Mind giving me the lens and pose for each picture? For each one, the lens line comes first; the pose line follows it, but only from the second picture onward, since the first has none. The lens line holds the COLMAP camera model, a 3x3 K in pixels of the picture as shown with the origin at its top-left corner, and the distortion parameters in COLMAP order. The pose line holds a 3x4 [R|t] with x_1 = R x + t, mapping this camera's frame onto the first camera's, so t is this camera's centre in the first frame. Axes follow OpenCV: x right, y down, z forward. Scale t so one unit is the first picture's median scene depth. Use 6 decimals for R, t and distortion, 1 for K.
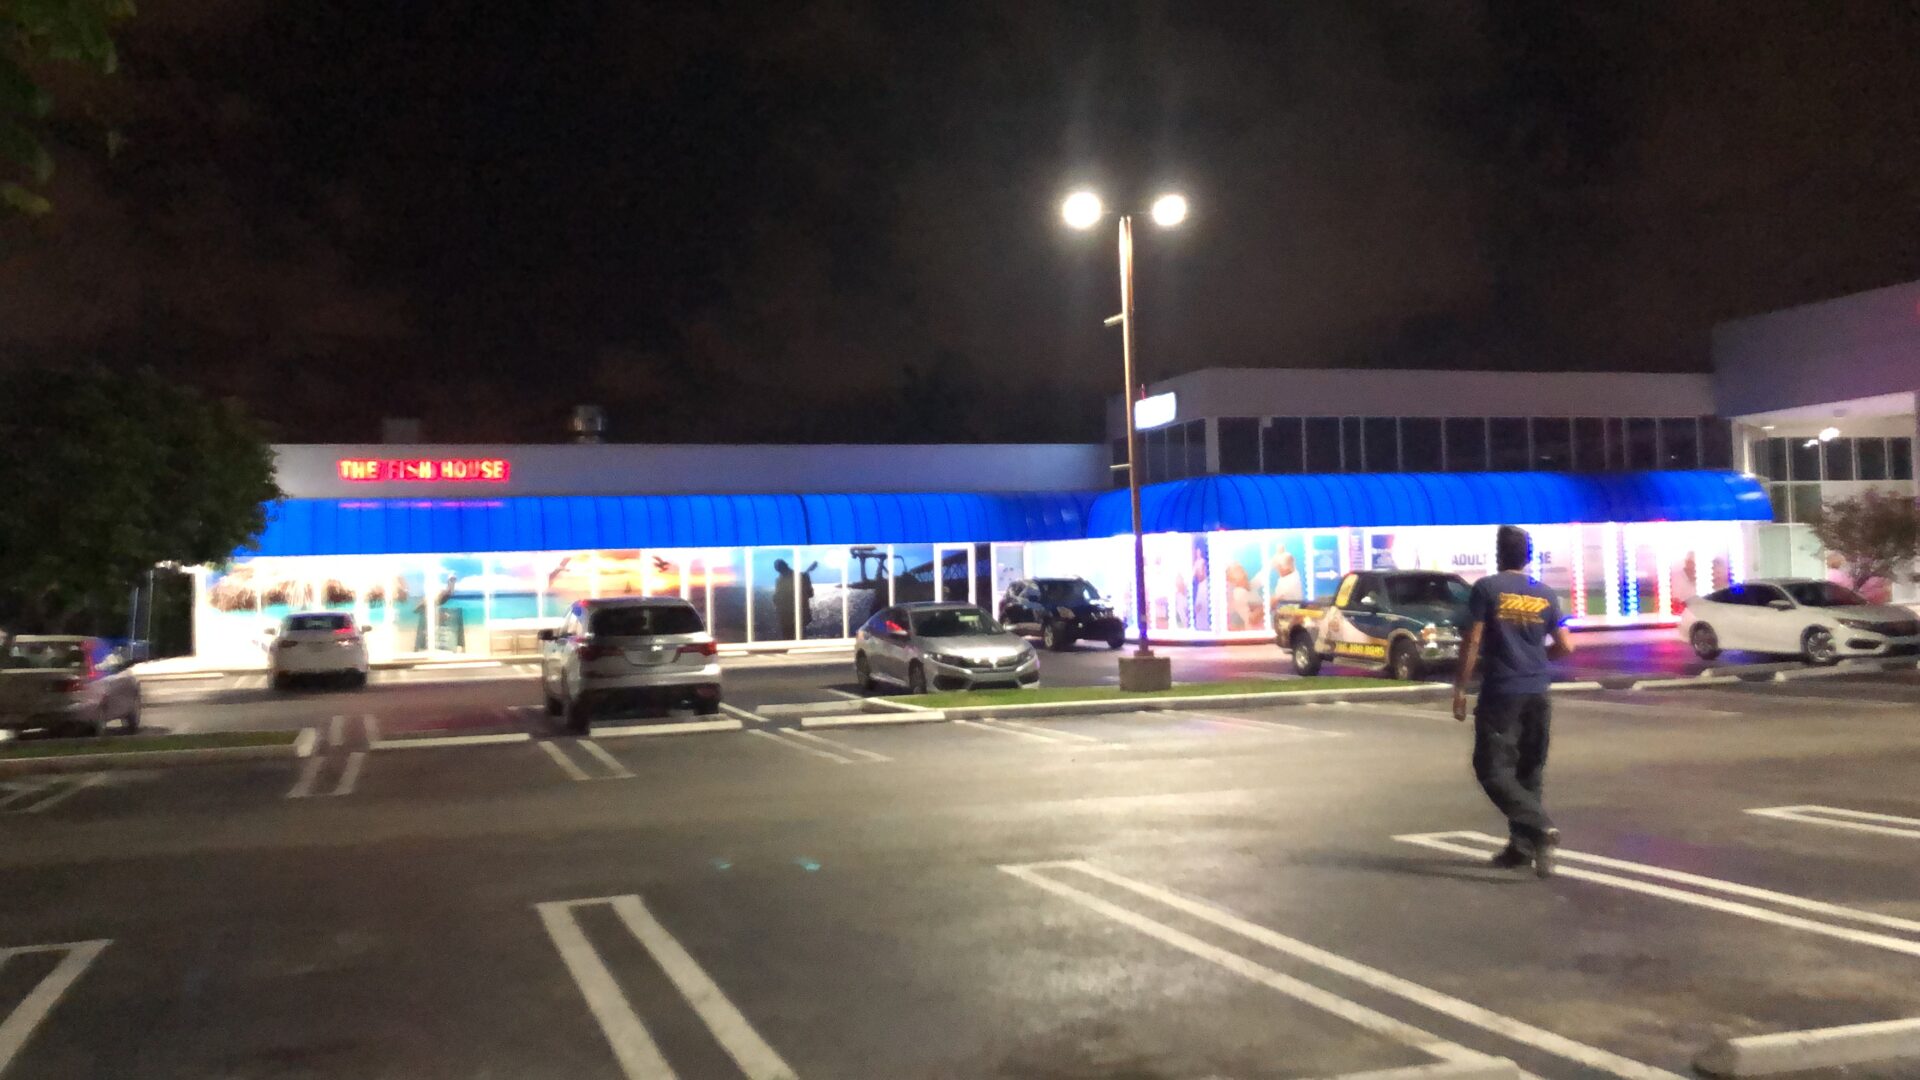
lens RADIAL K [[1813.3, 0, 960.0], [0, 1813.3, 540.0], [0, 0, 1]] dist [0.013027, -0.002404]
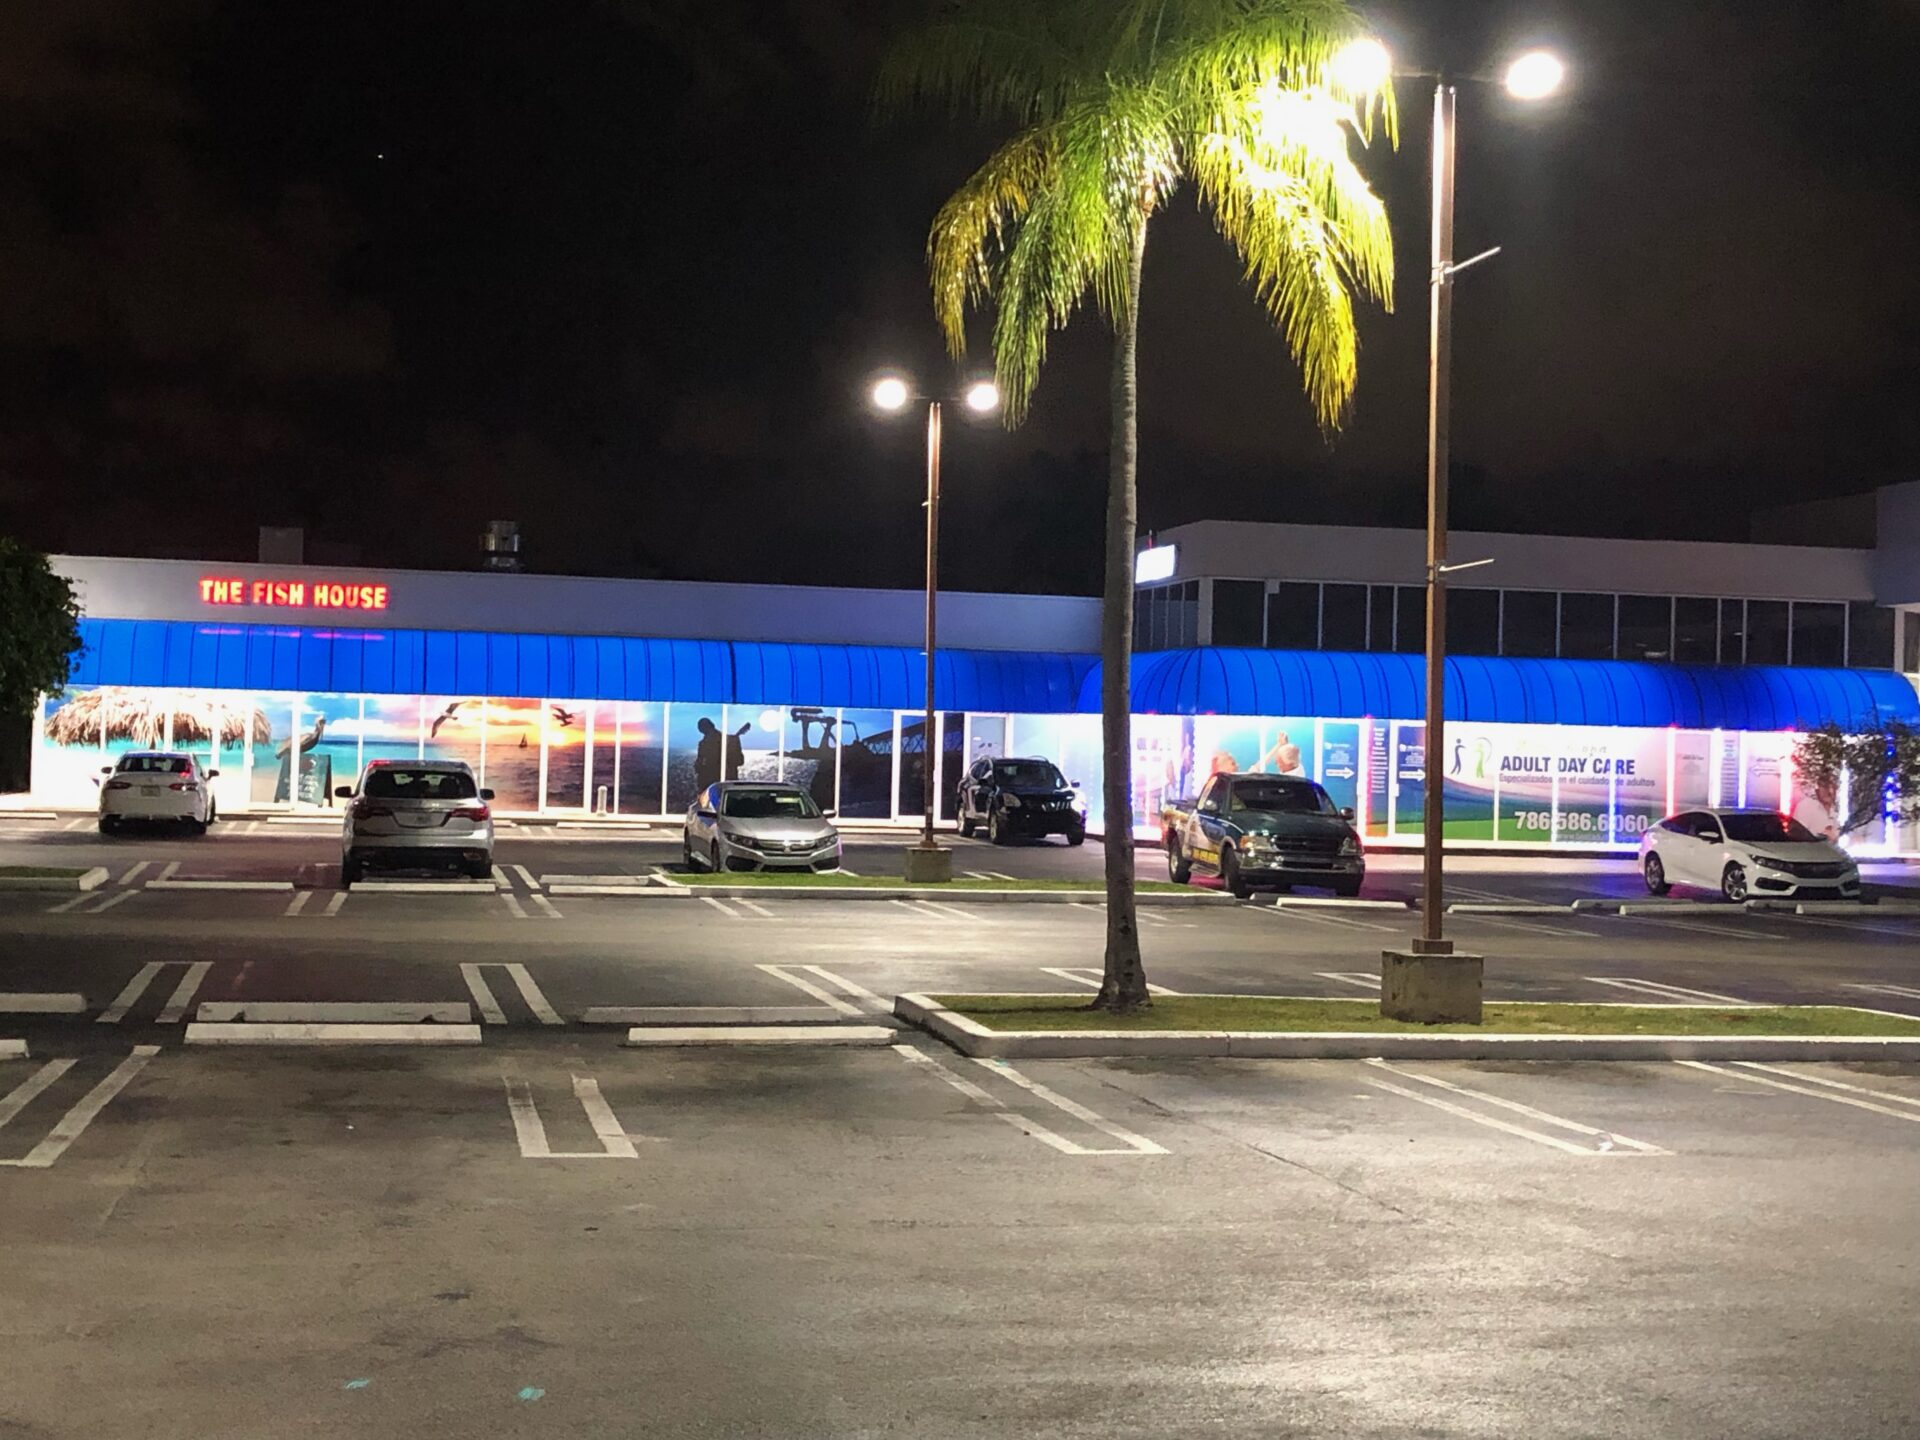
lens RADIAL K [[2821.9, 0, 960.0], [0, 2821.9, 720.0], [0, 0, 1]] dist [0.032061, 0.055247]
pose [[0.993373, 0.054307, -0.101292, 0.162669], [-0.052551, 0.998419, 0.019930, -0.022334], [0.102214, -0.014475, 0.994657, -0.318464]]
